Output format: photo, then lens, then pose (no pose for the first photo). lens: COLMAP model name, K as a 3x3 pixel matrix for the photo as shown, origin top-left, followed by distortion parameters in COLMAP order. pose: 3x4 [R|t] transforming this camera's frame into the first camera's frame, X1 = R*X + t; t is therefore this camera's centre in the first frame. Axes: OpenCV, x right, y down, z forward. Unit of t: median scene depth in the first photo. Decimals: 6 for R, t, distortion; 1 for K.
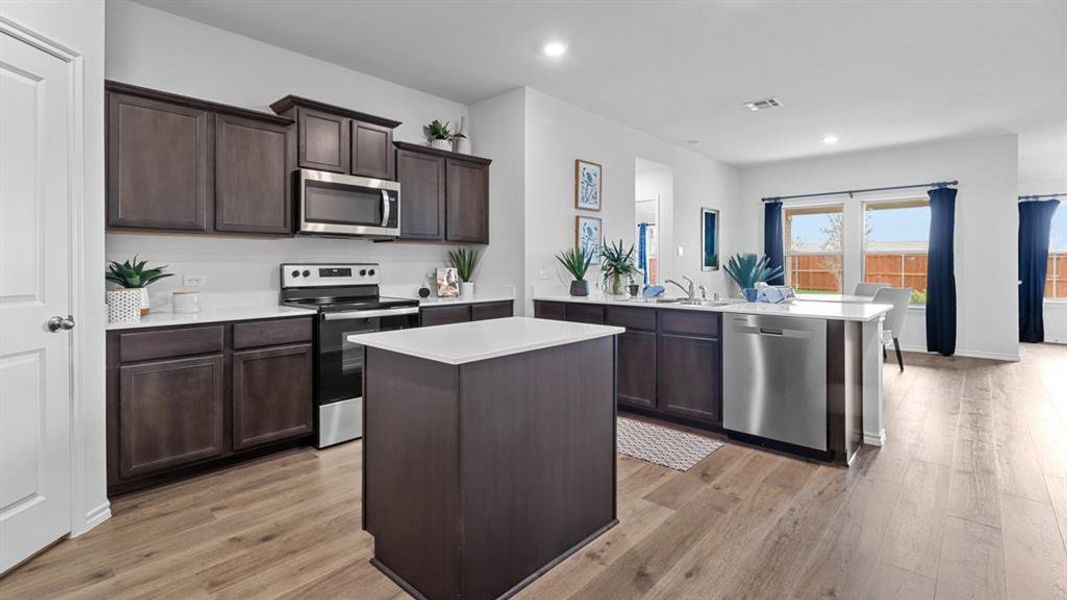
lens RADIAL K [[491.9, 0, 532.9], [0, 491.9, 262.9], [0, 0, 1]] dist [0.000053, -0.000132]
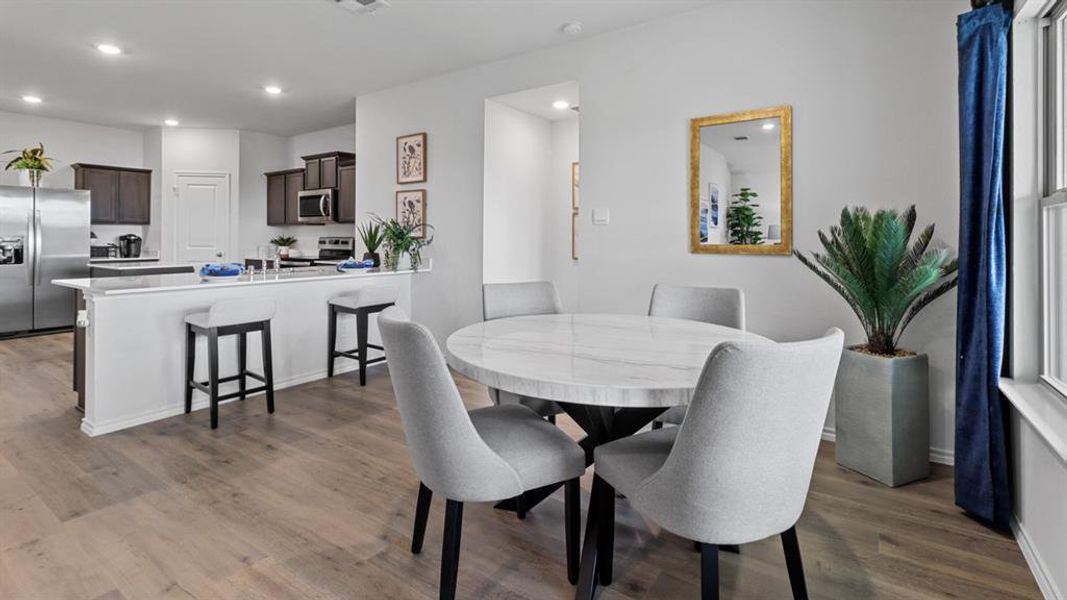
lens RADIAL K [[491.9, 0, 531.6], [0, 491.9, 238.3], [0, 0, 1]] dist [0.000053, -0.000132]
pose [[0.133926, 0.001080, -0.990991, 1.157583], [-0.000410, 0.999999, 0.001034, 0.002239], [0.990991, 0.000268, 0.133927, 1.139122]]
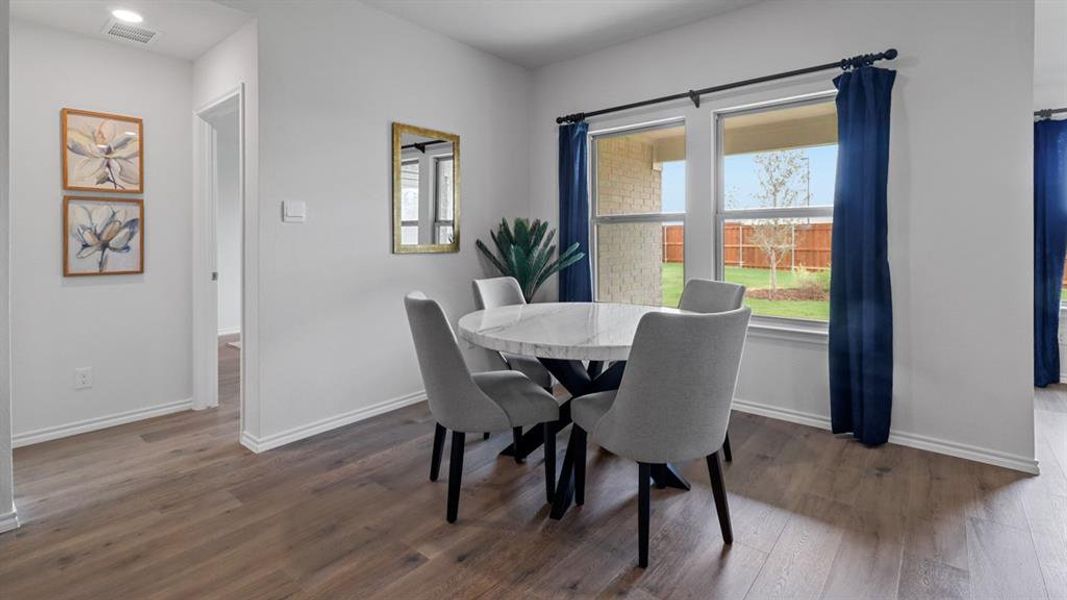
lens RADIAL K [[491.9, 0, 529.7], [0, 491.9, 239.7], [0, 0, 1]] dist [0.000053, -0.000132]
pose [[0.999361, -0.002462, 0.035671, 0.673663], [0.002279, 0.999984, 0.005180, 0.001172], [-0.035683, -0.005096, 0.999350, 0.739485]]
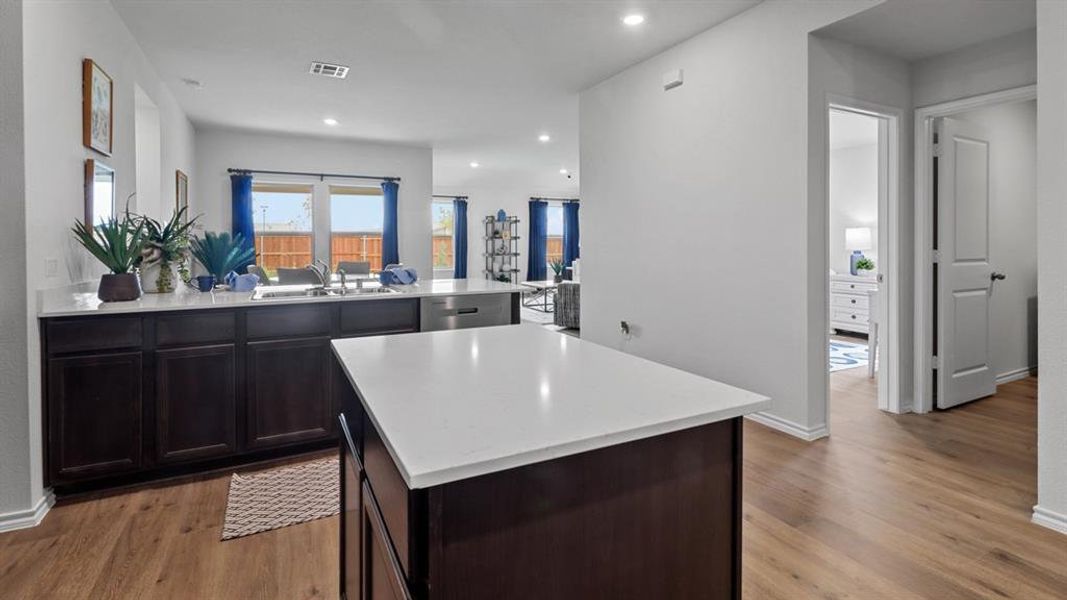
lens RADIAL K [[491.9, 0, 525.6], [0, 491.9, 247.3], [0, 0, 1]] dist [0.000053, -0.000132]
pose [[0.352204, -0.008912, 0.935881, -0.261664], [0.001454, 0.999959, 0.008975, -0.000037], [-0.935922, -0.001800, 0.352203, 0.333589]]
